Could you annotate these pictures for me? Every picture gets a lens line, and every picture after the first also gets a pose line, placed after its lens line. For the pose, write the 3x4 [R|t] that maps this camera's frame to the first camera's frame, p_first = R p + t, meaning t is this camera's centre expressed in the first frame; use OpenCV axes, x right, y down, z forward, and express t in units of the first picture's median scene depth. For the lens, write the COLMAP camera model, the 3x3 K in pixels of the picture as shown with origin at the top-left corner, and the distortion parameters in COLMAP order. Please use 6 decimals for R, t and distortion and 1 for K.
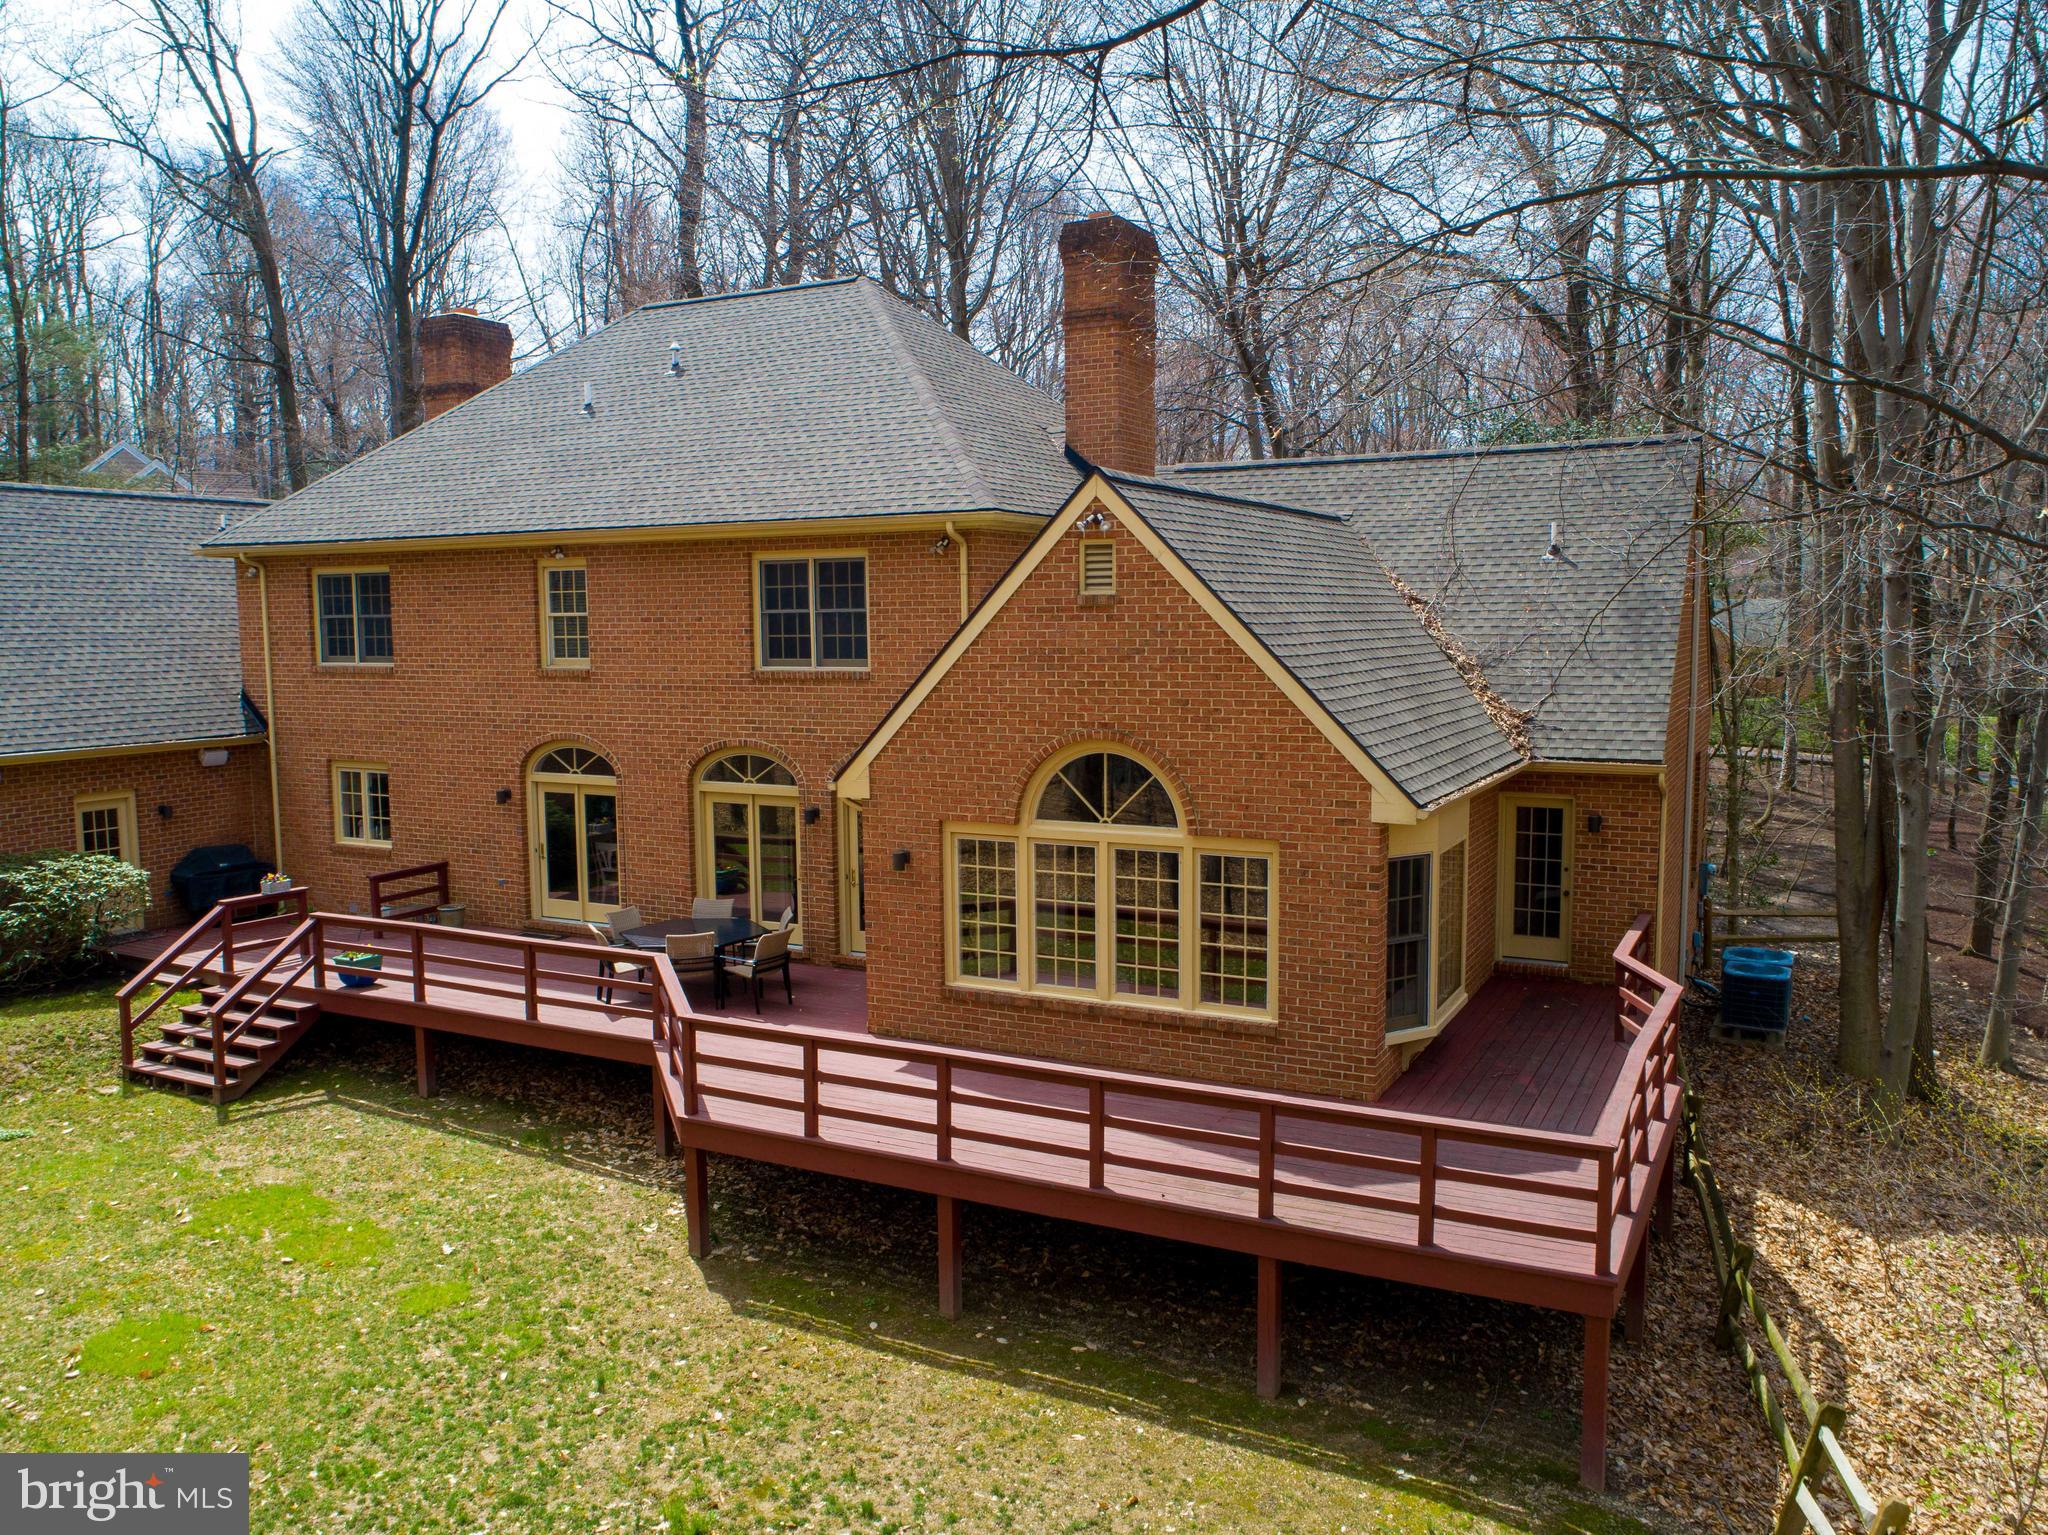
lens RADIAL K [[1553.7, 0, 1021.0], [0, 1553.7, 765.6], [0, 0, 1]] dist [-0.016397, 0.007593]
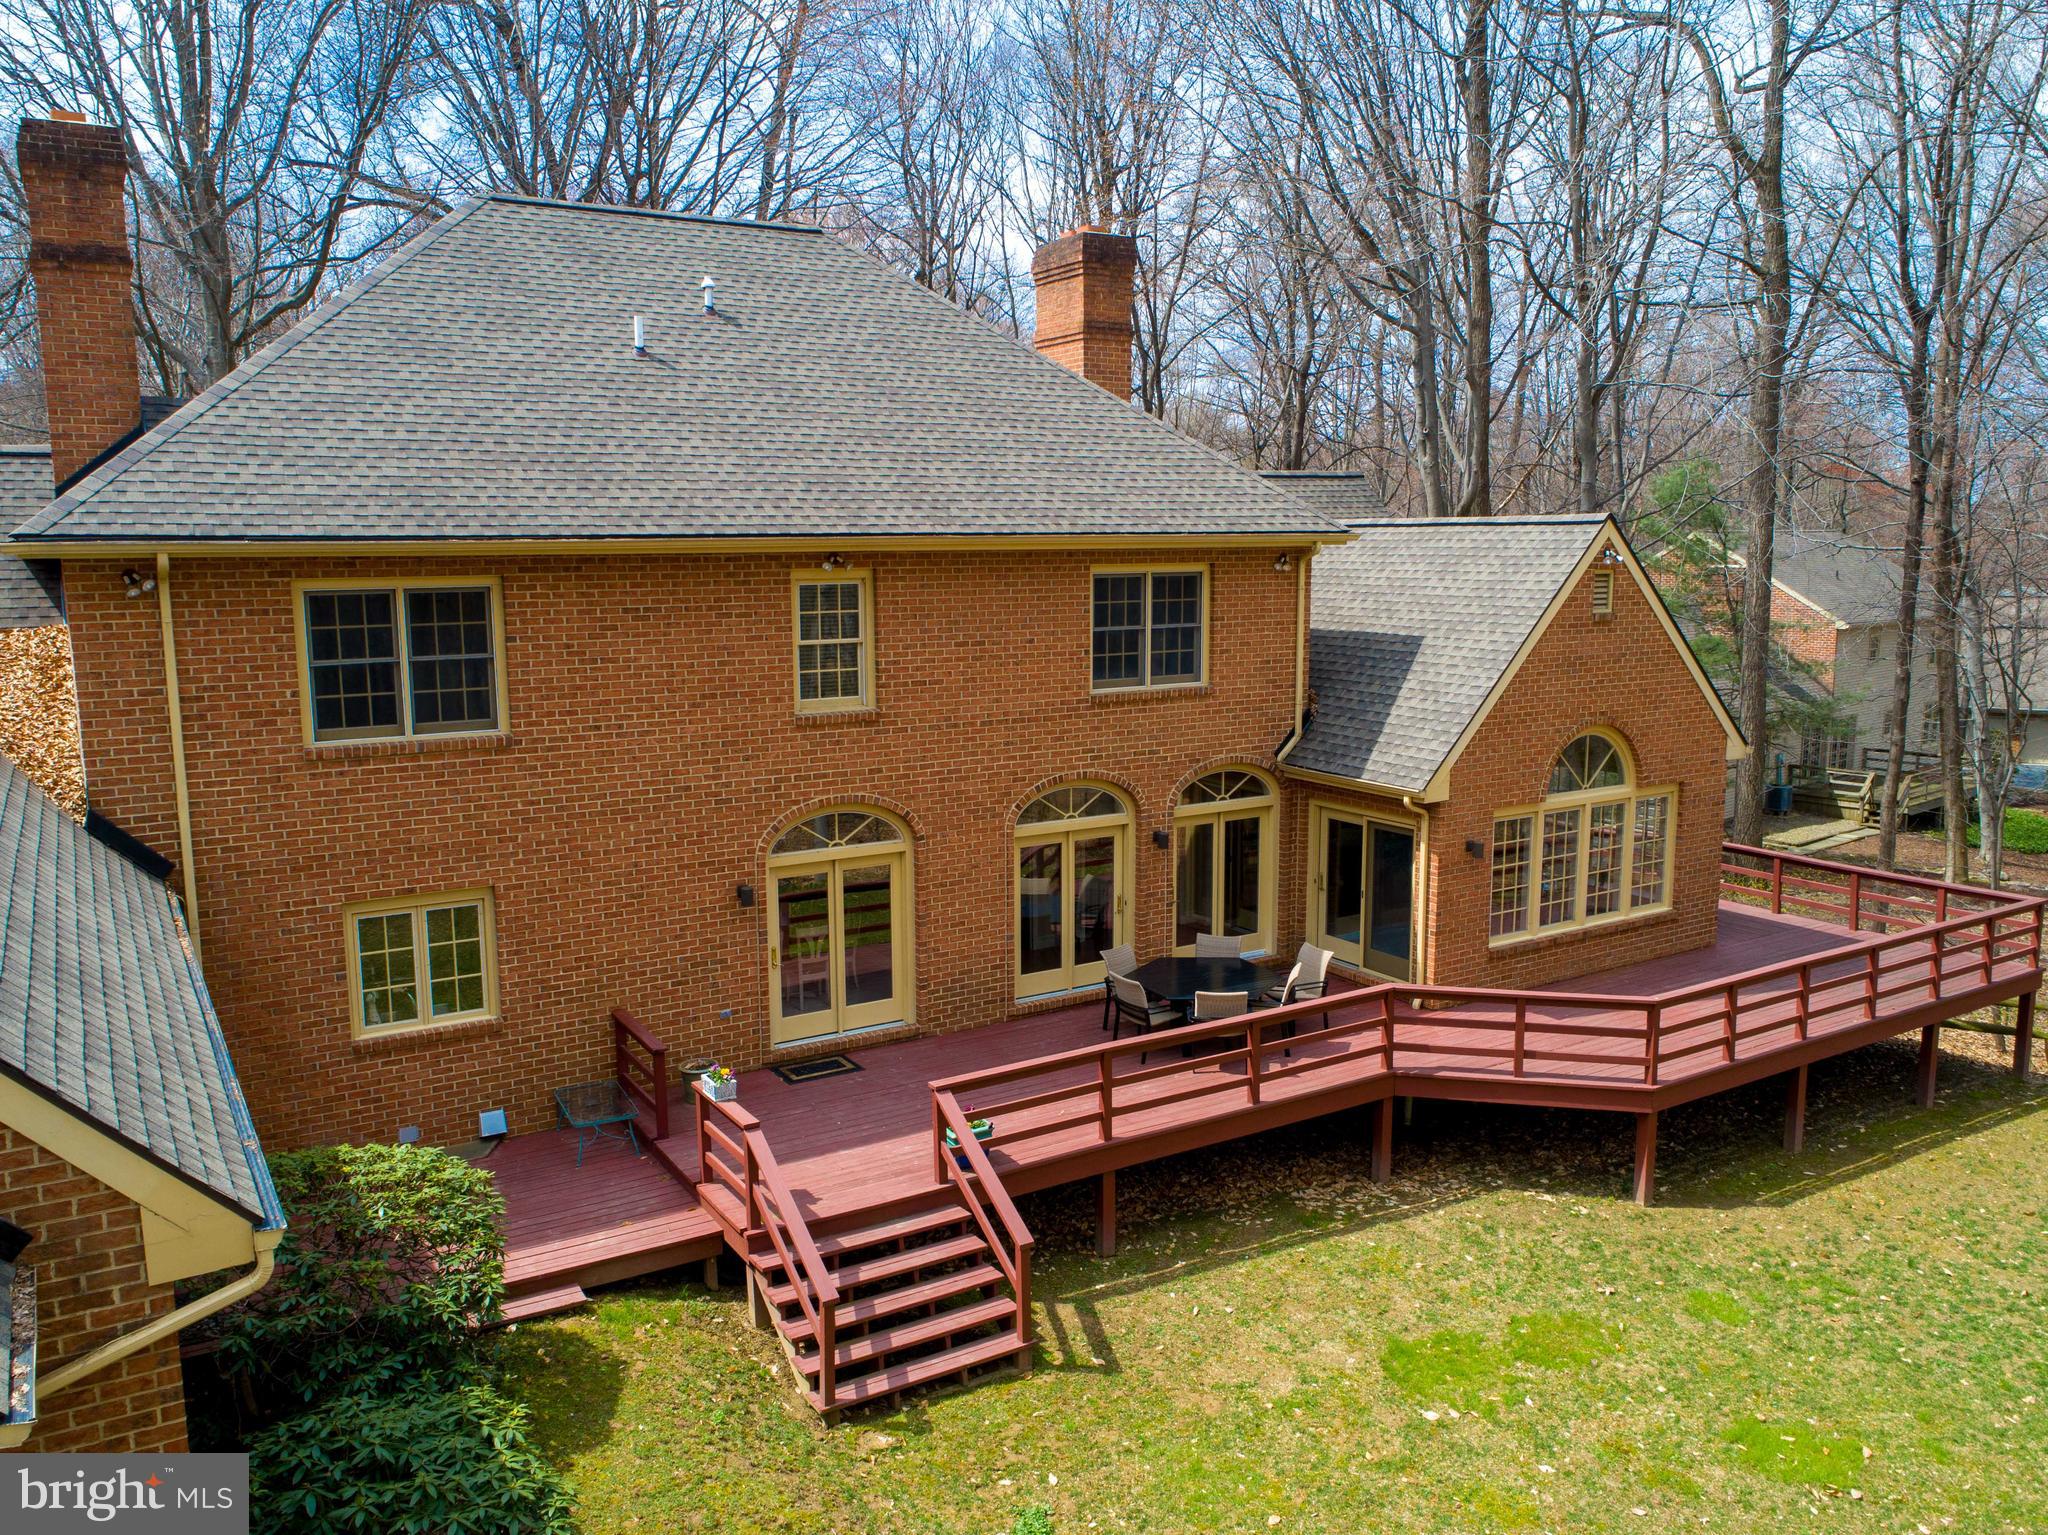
lens RADIAL K [[1553.7, 0, 1021.0], [0, 1553.7, 765.6], [0, 0, 1]] dist [-0.016397, 0.007593]
pose [[0.505460, -0.121314, 0.854279, -1.065403], [0.084155, 0.992278, 0.091118, -0.115721], [-0.858736, 0.025835, 0.511766, 0.618732]]
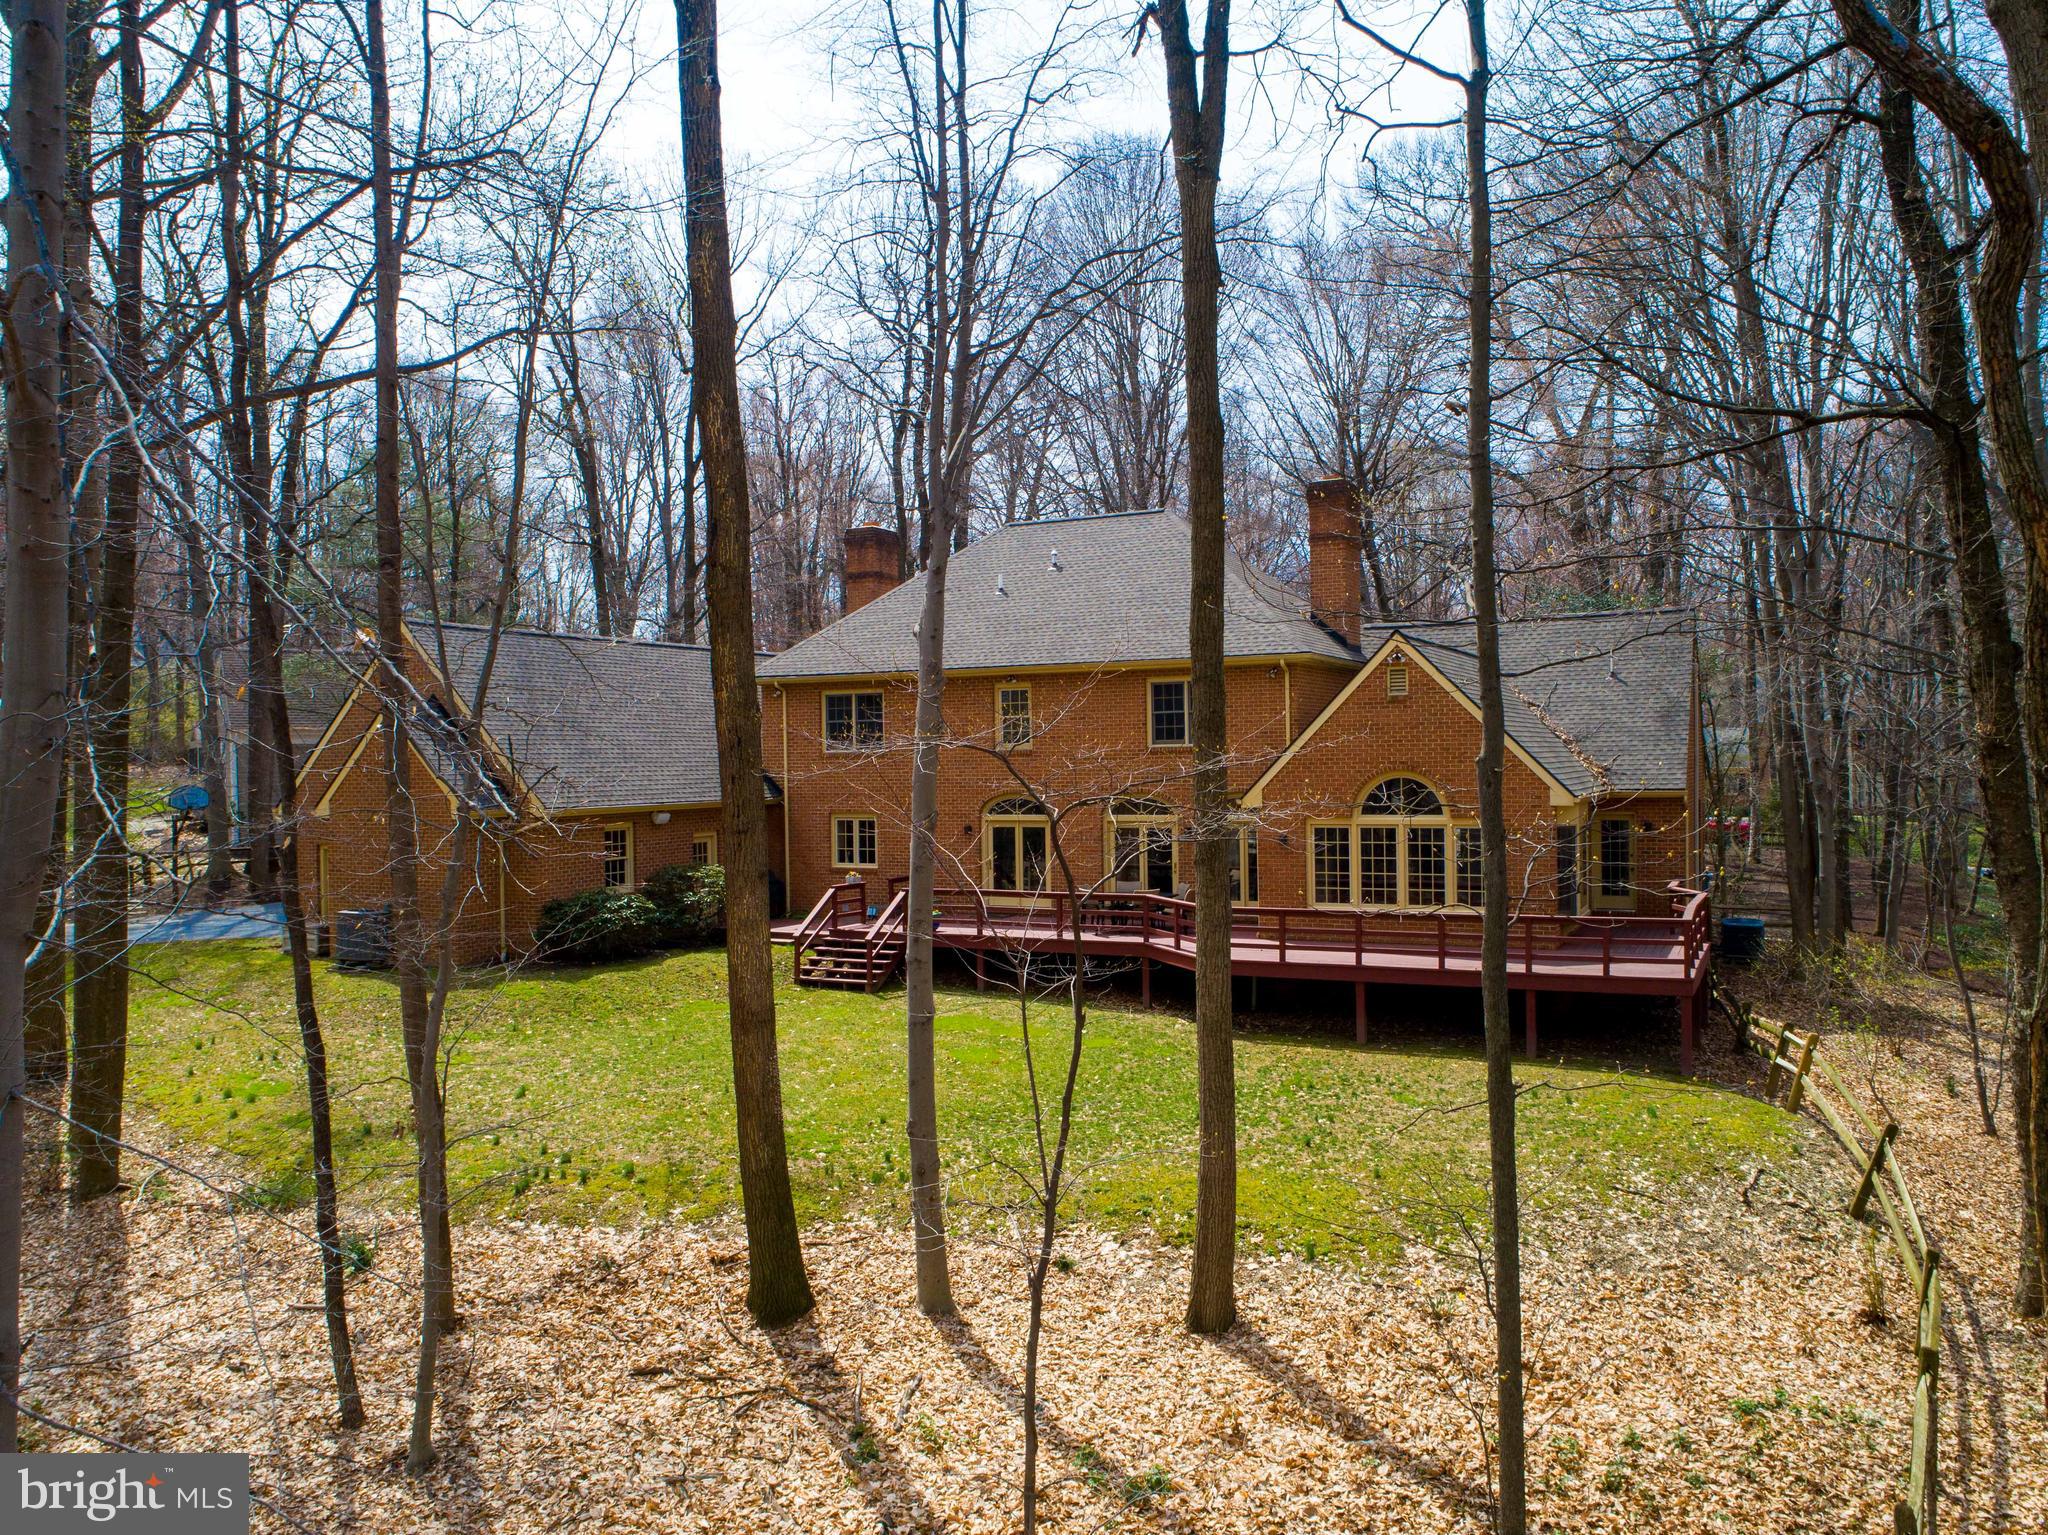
lens RADIAL K [[1553.7, 0, 1021.0], [0, 1553.7, 765.6], [0, 0, 1]] dist [-0.016397, 0.007593]
pose [[0.999746, -0.006027, 0.021731, -0.376987], [0.008021, 0.995645, -0.092879, 0.124779], [-0.021077, 0.093030, 0.995440, -0.738294]]
